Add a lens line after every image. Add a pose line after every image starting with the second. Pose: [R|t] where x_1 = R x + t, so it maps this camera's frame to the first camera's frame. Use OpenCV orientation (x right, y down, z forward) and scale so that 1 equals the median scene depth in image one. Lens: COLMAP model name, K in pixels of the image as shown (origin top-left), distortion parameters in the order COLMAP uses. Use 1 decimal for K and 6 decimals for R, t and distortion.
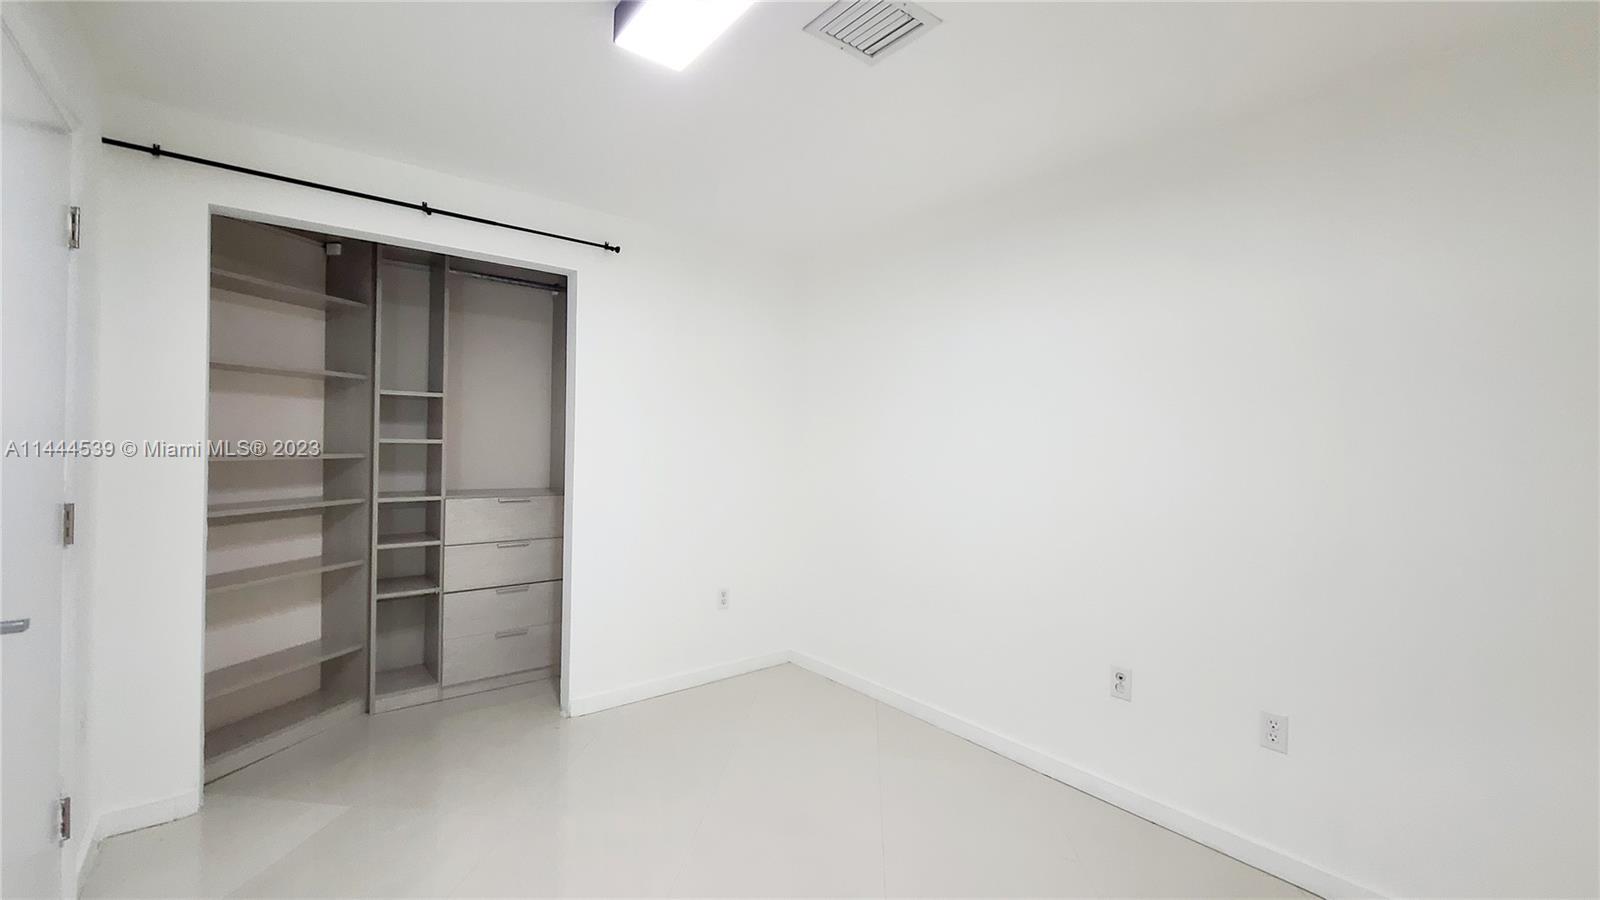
lens RADIAL K [[651.9, 0, 801.1], [0, 651.9, 445.1], [0, 0, 1]] dist [-0.000184, -0.001008]
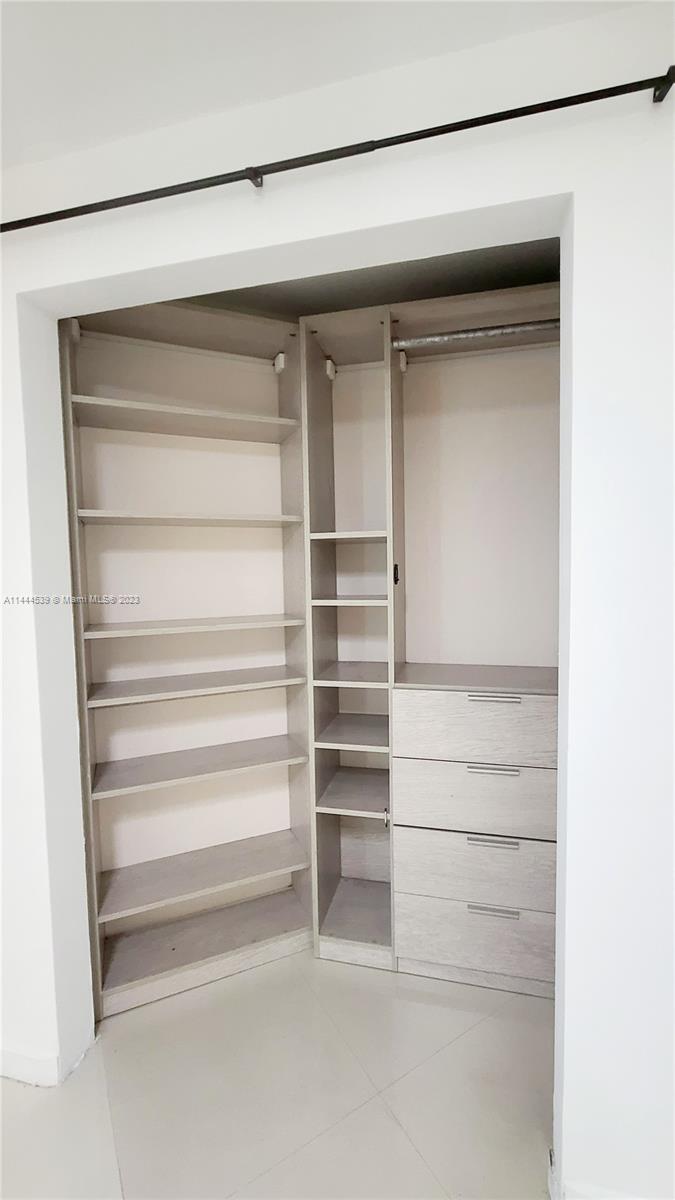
lens RADIAL K [[488.9, 0, 341.3], [0, 488.9, 601.3], [0, 0, 1]] dist [-0.000184, -0.001008]
pose [[0.588402, 0.026930, -0.808120, -0.177361], [0.014653, 0.998926, 0.043958, -0.032085], [0.808436, -0.037707, 0.587376, 0.690036]]
